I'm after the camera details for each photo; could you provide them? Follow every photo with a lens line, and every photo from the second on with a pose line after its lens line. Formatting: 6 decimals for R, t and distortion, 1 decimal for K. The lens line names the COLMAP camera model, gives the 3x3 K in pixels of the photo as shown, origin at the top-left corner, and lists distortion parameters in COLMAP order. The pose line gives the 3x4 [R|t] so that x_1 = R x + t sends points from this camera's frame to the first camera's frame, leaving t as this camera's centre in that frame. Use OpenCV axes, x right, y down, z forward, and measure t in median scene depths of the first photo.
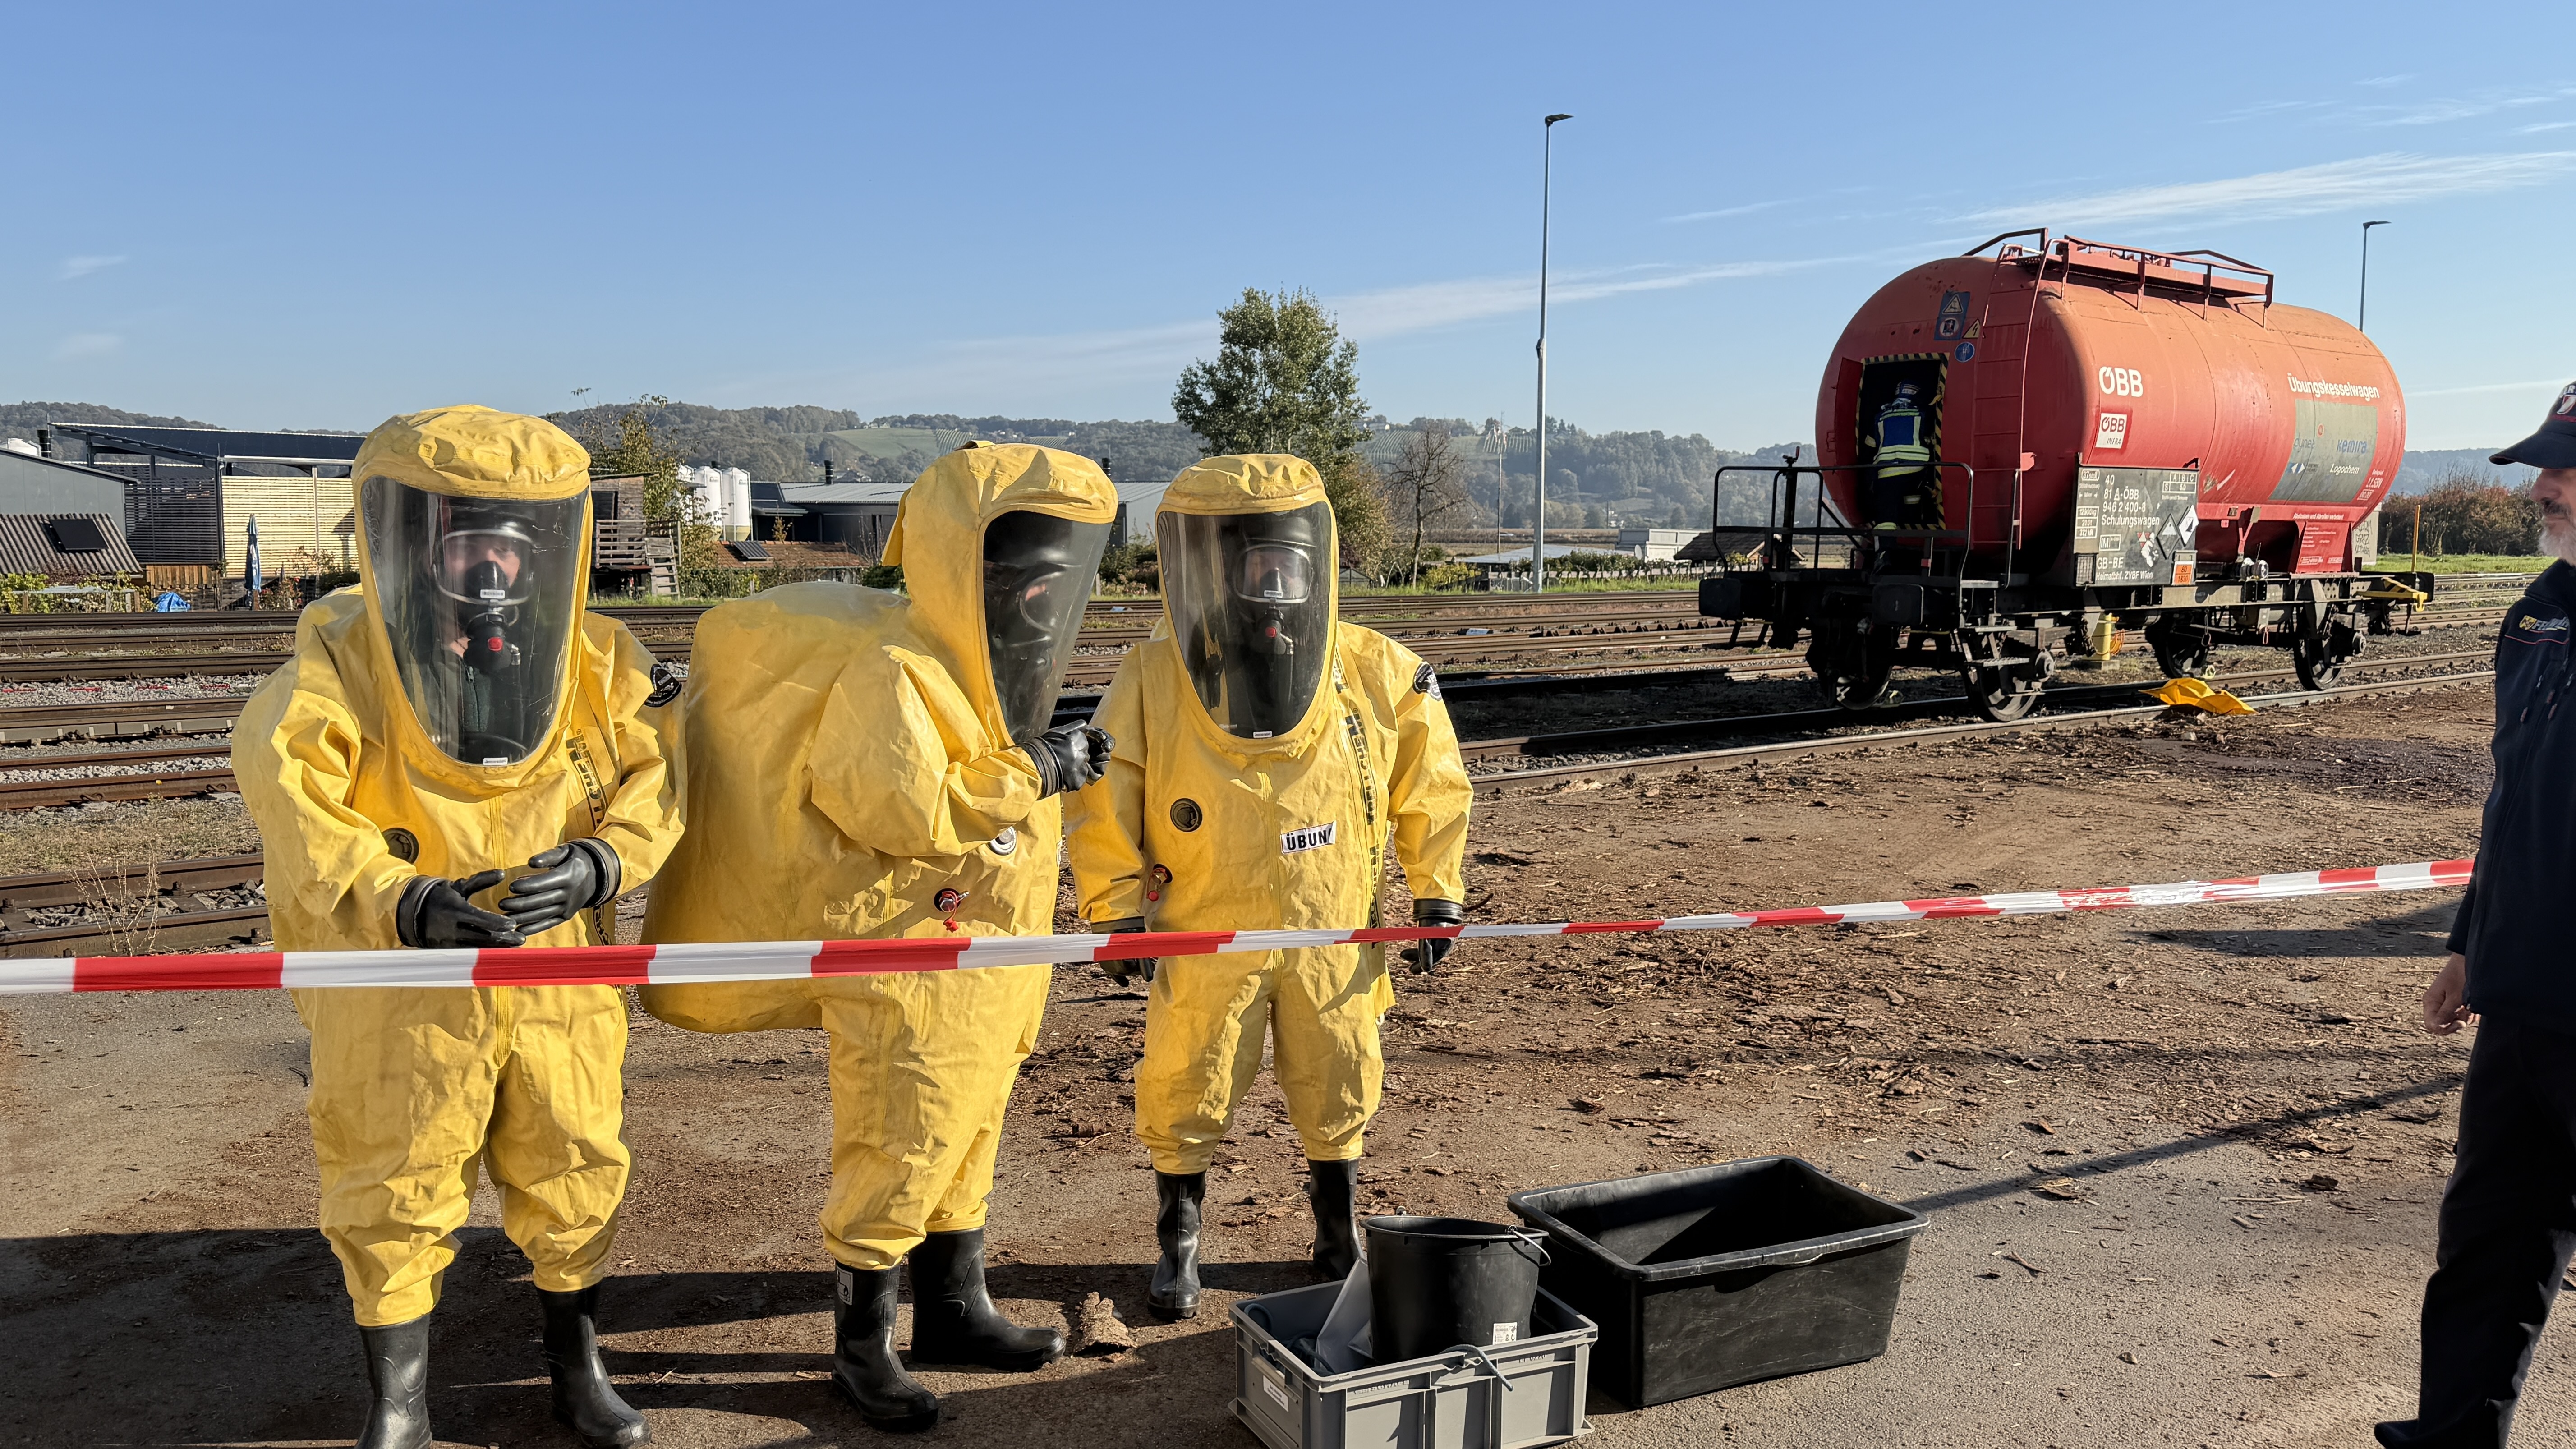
lens RADIAL K [[1999.1, 0, 1288.0], [0, 1999.1, 724.5], [0, 0, 1]] dist [0.091039, -0.164782]
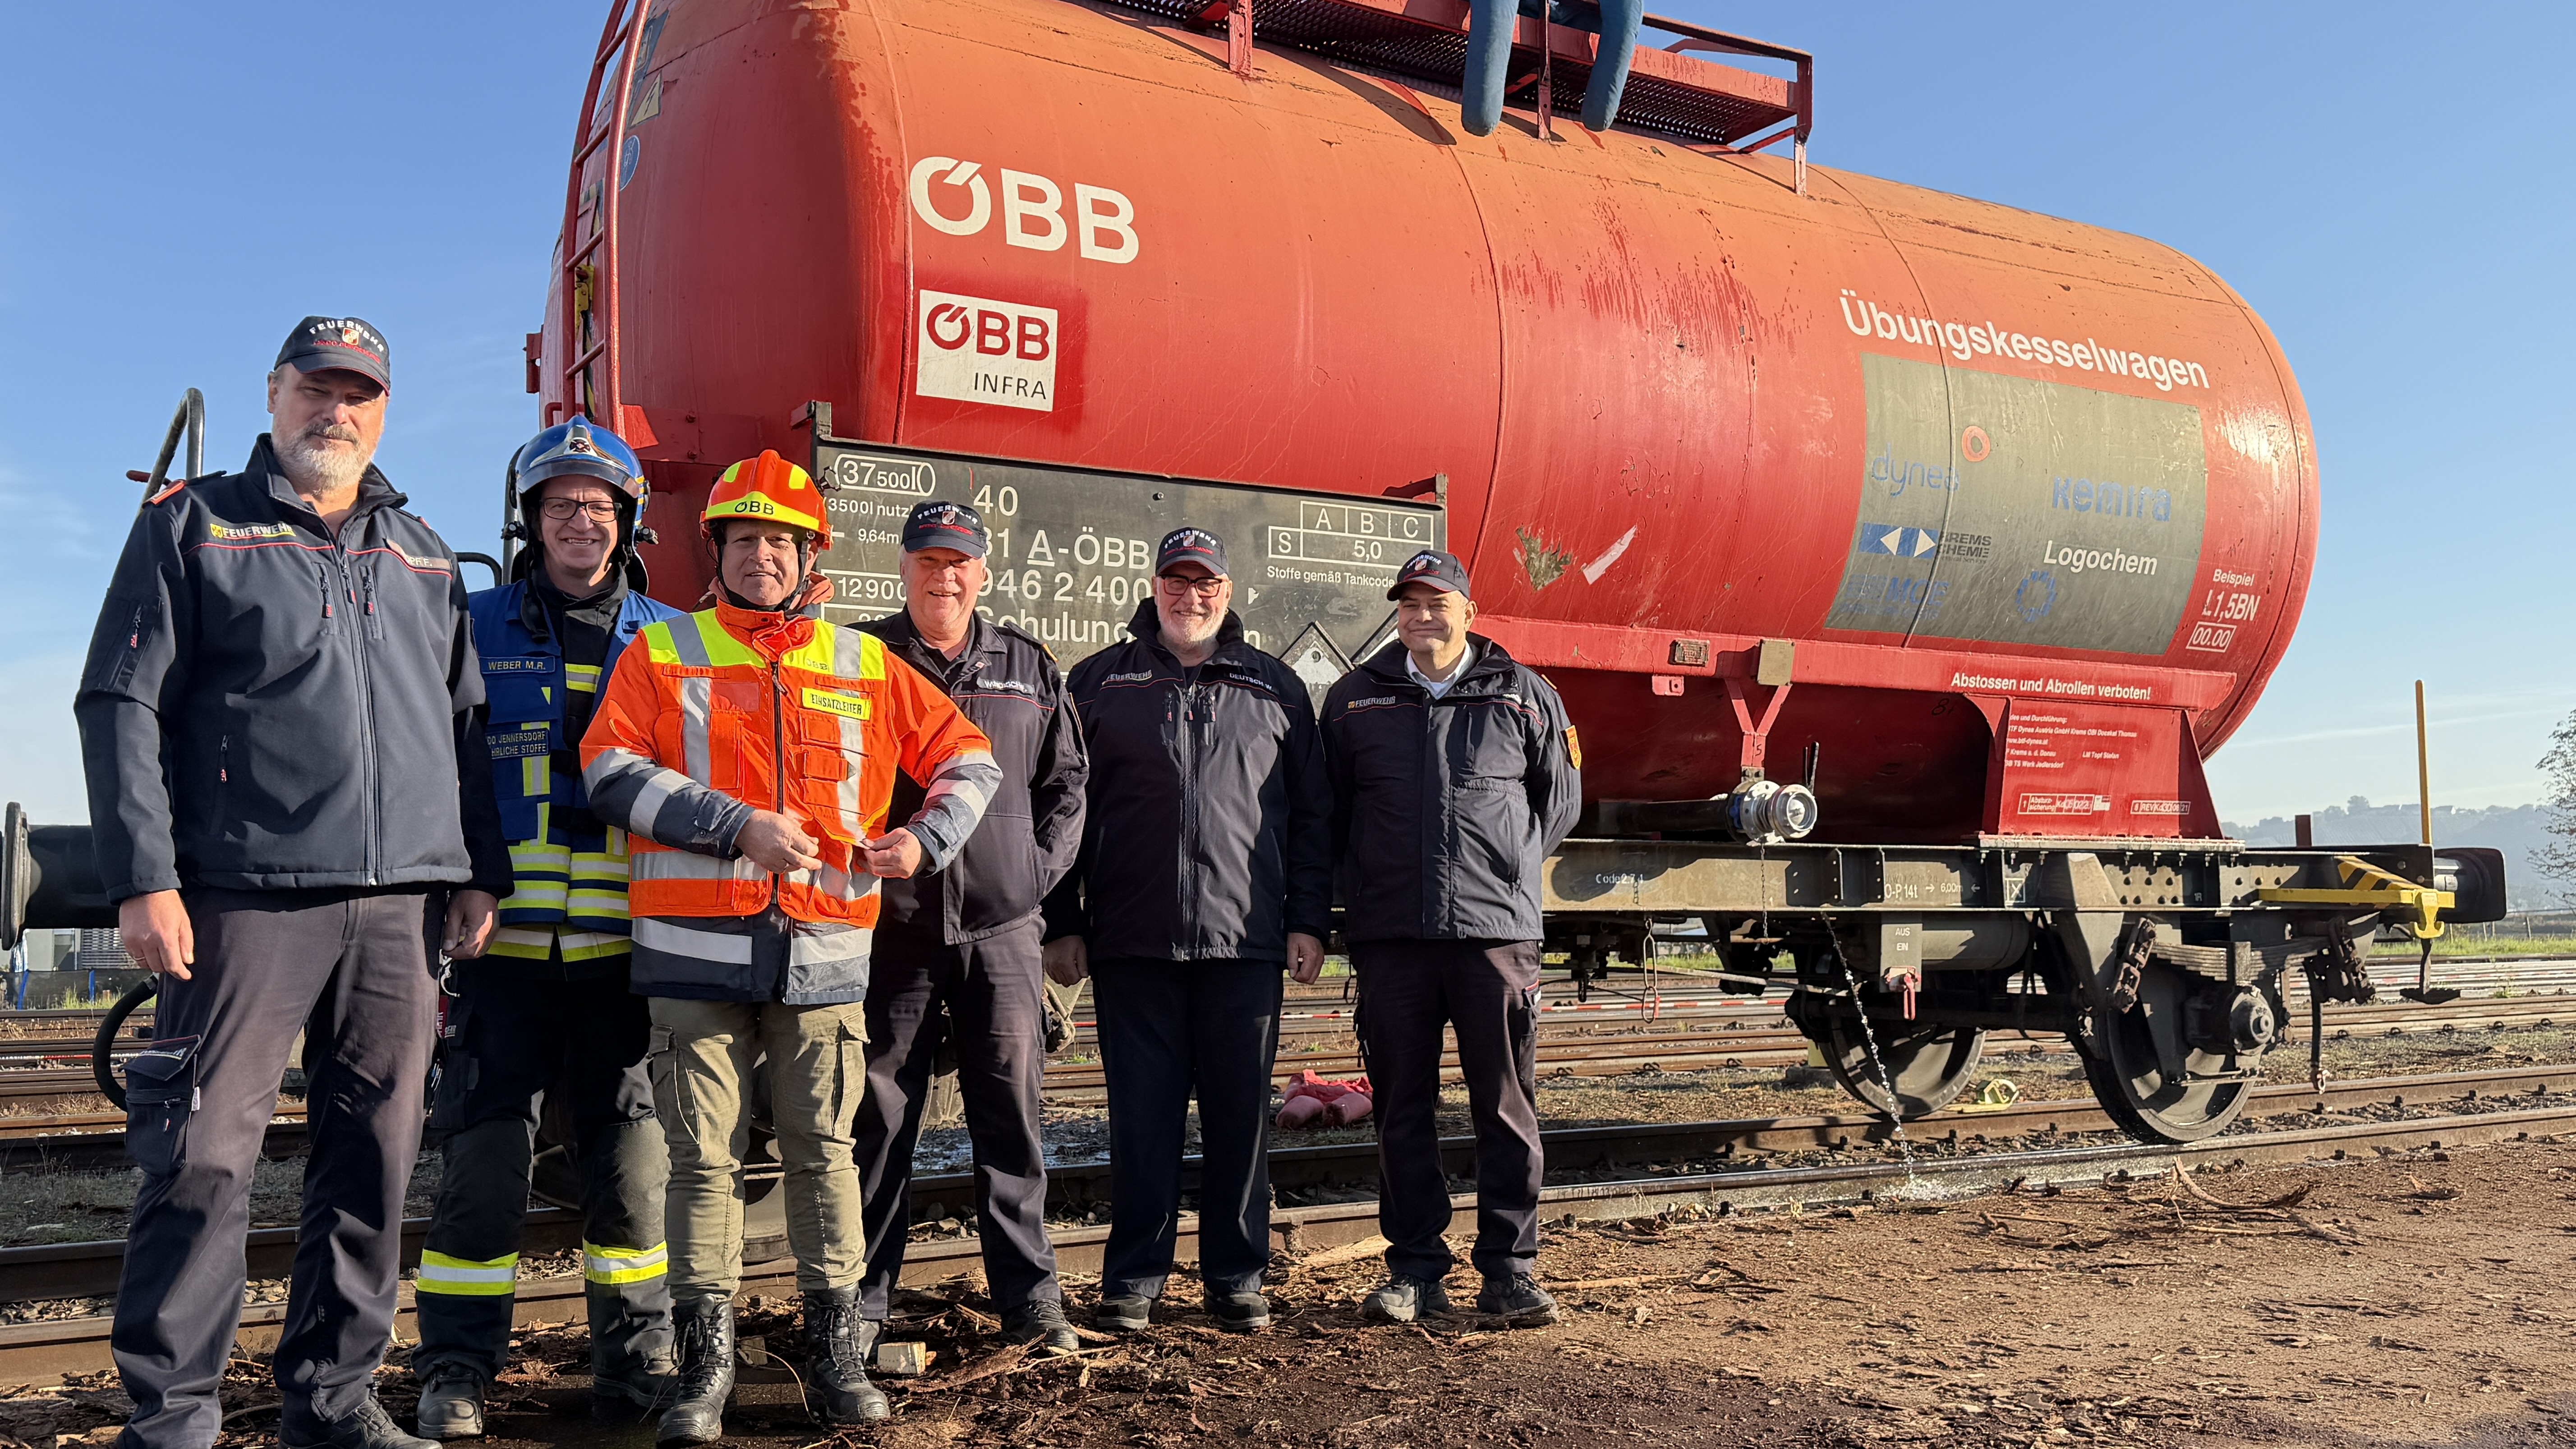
lens RADIAL K [[2197.1, 0, 1288.0], [0, 2197.1, 724.5], [0, 0, 1]] dist [0.198687, -0.400122]
pose [[0.988983, -0.028495, -0.145261, 0.446850], [0.000909, 0.982448, -0.186534, -0.017213], [0.148027, 0.184347, 0.971650, 0.592838]]
